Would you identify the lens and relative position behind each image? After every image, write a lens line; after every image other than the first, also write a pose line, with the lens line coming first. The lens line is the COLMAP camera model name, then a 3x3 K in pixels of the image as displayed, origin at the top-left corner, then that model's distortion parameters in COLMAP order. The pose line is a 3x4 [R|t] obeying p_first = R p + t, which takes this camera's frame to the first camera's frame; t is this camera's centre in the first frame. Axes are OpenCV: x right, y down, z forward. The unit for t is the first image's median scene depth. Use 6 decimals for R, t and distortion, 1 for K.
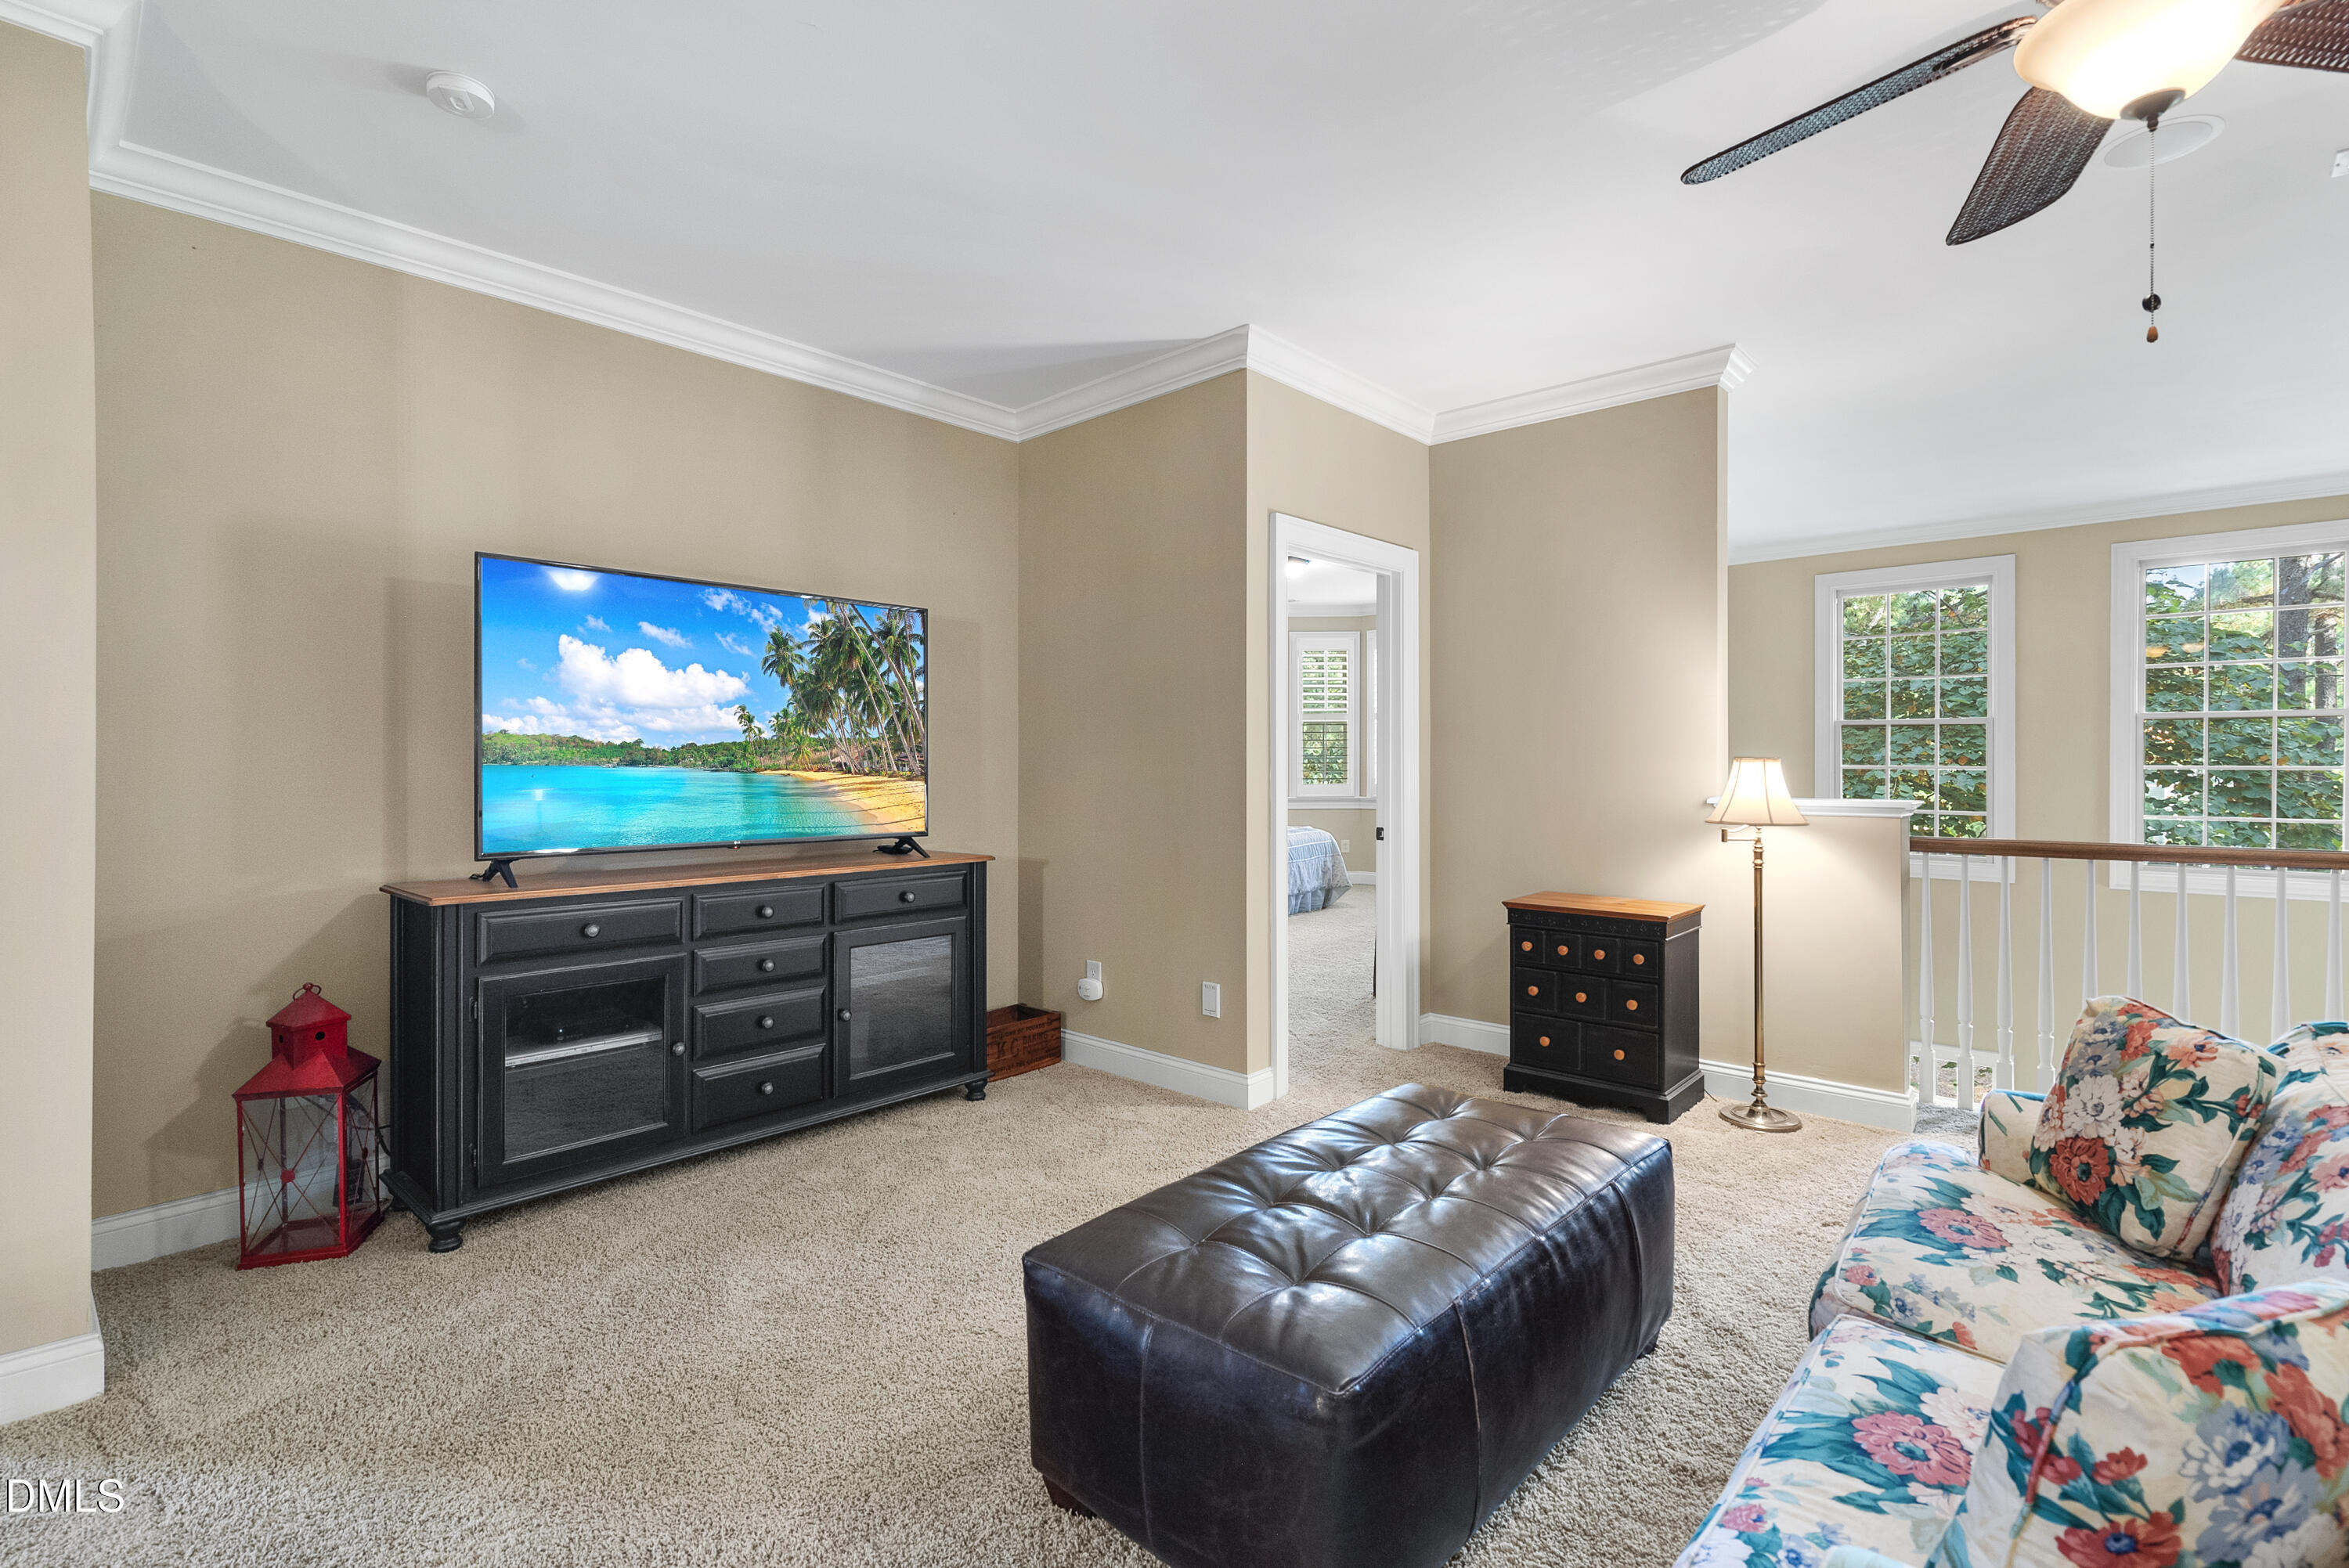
lens RADIAL K [[1086.9, 0, 1174.5], [0, 1086.9, 784.0], [0, 0, 1]] dist [0.015741, 0.000228]
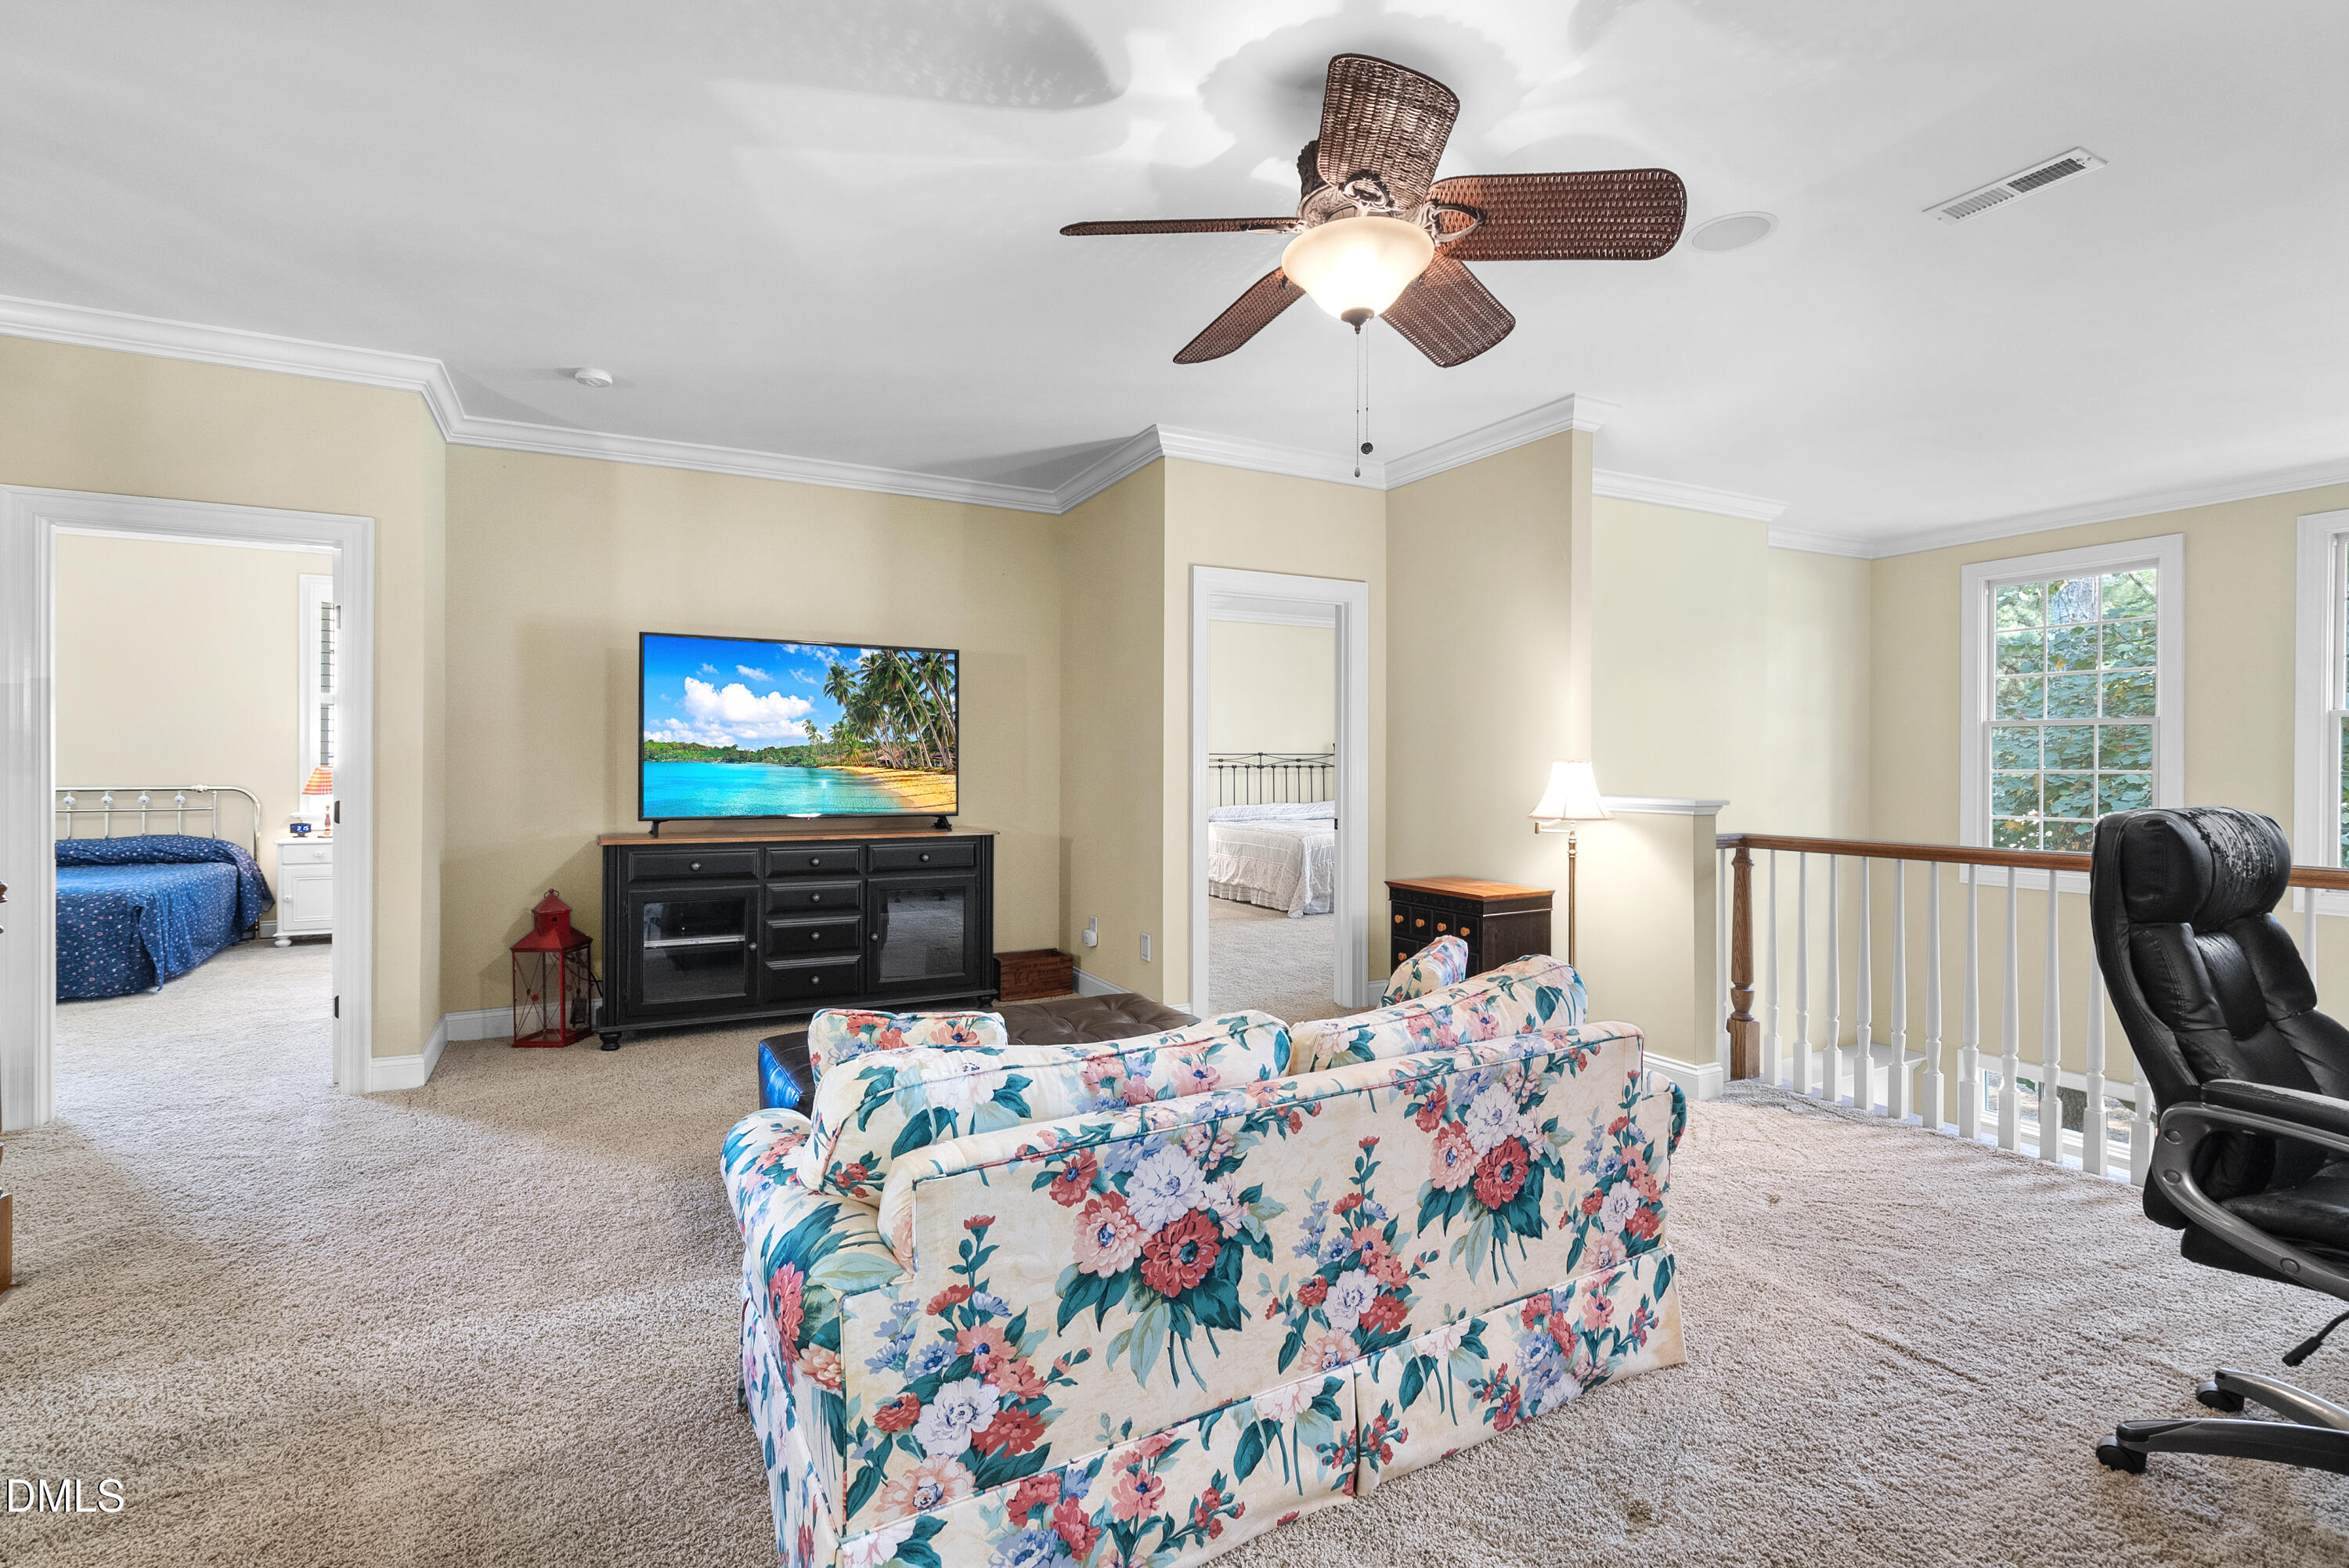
lens RADIAL K [[1080.9, 0, 1174.5], [0, 1080.9, 784.0], [0, 0, 1]] dist [0.001395, 0.000225]
pose [[0.944399, 0.012336, -0.328569, 0.555251], [-0.012456, 0.999921, 0.001741, 0.003692], [0.328565, 0.002448, 0.944478, -0.219850]]
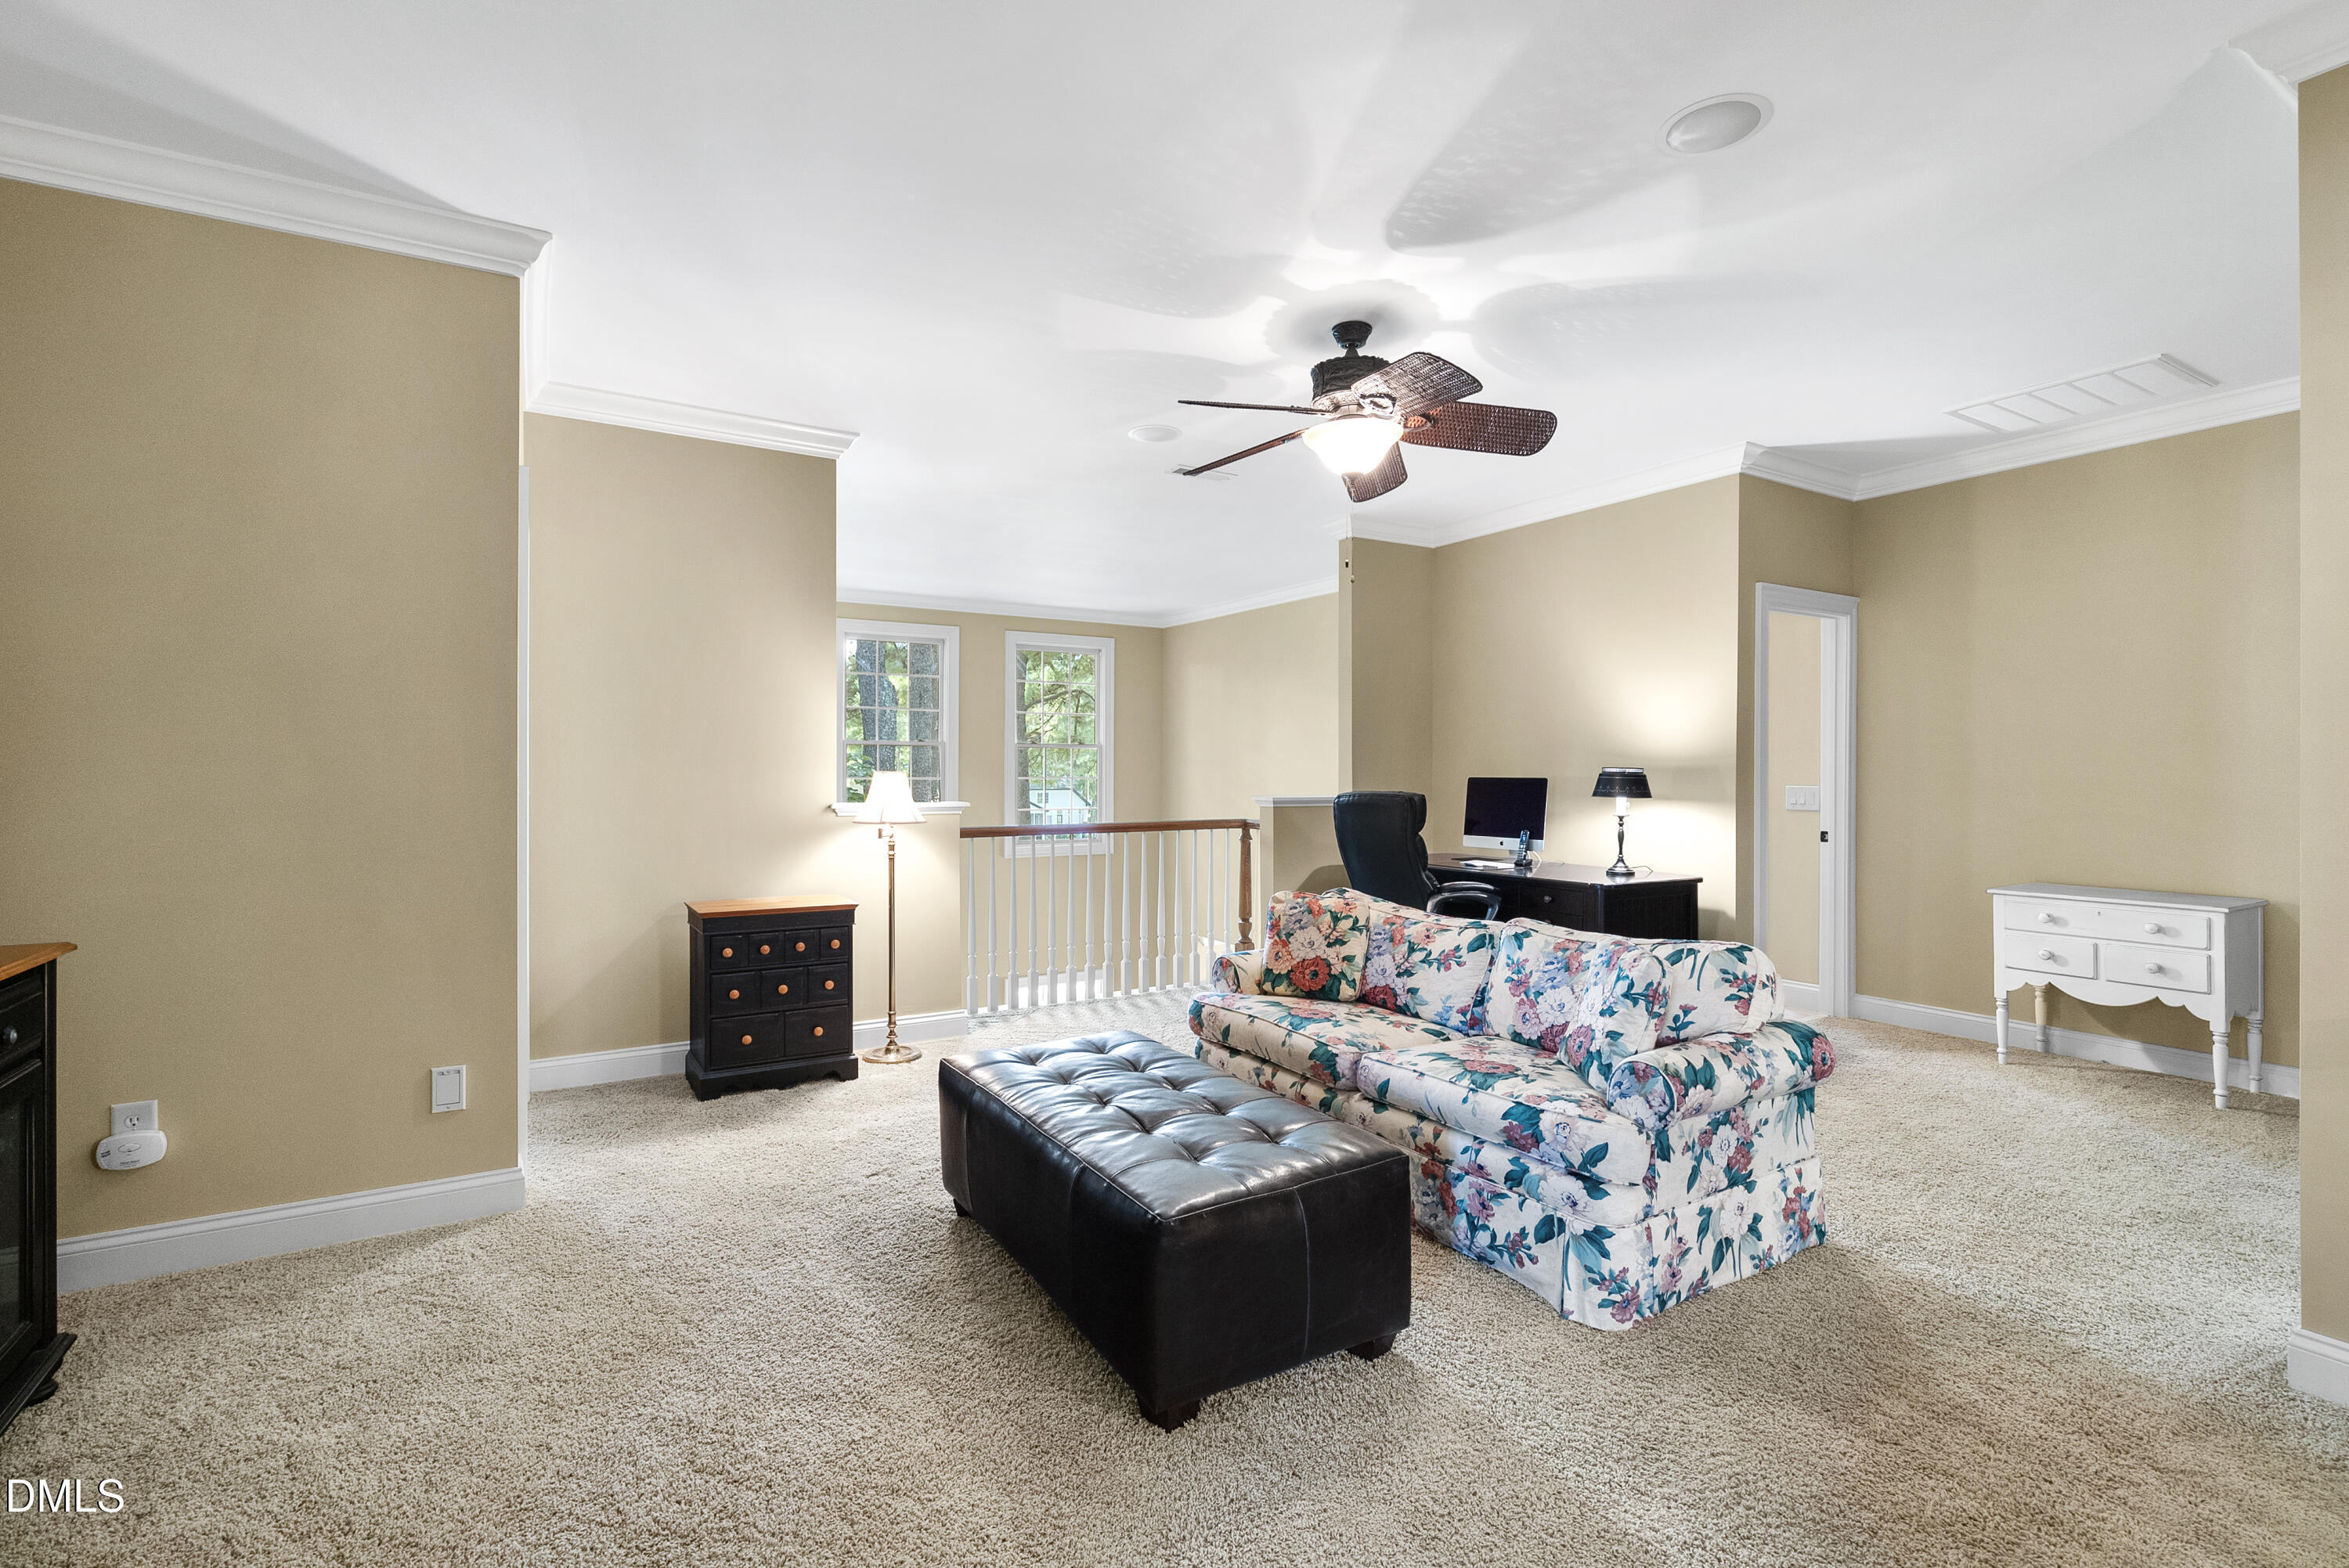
lens RADIAL K [[1080.9, 0, 1174.5], [0, 1080.9, 784.0], [0, 0, 1]] dist [0.001395, 0.000225]
pose [[0.275745, -0.003993, 0.961223, -0.631384], [0.014130, 0.999900, 0.000100, -0.004706], [-0.961127, 0.013554, 0.275774, 0.364187]]
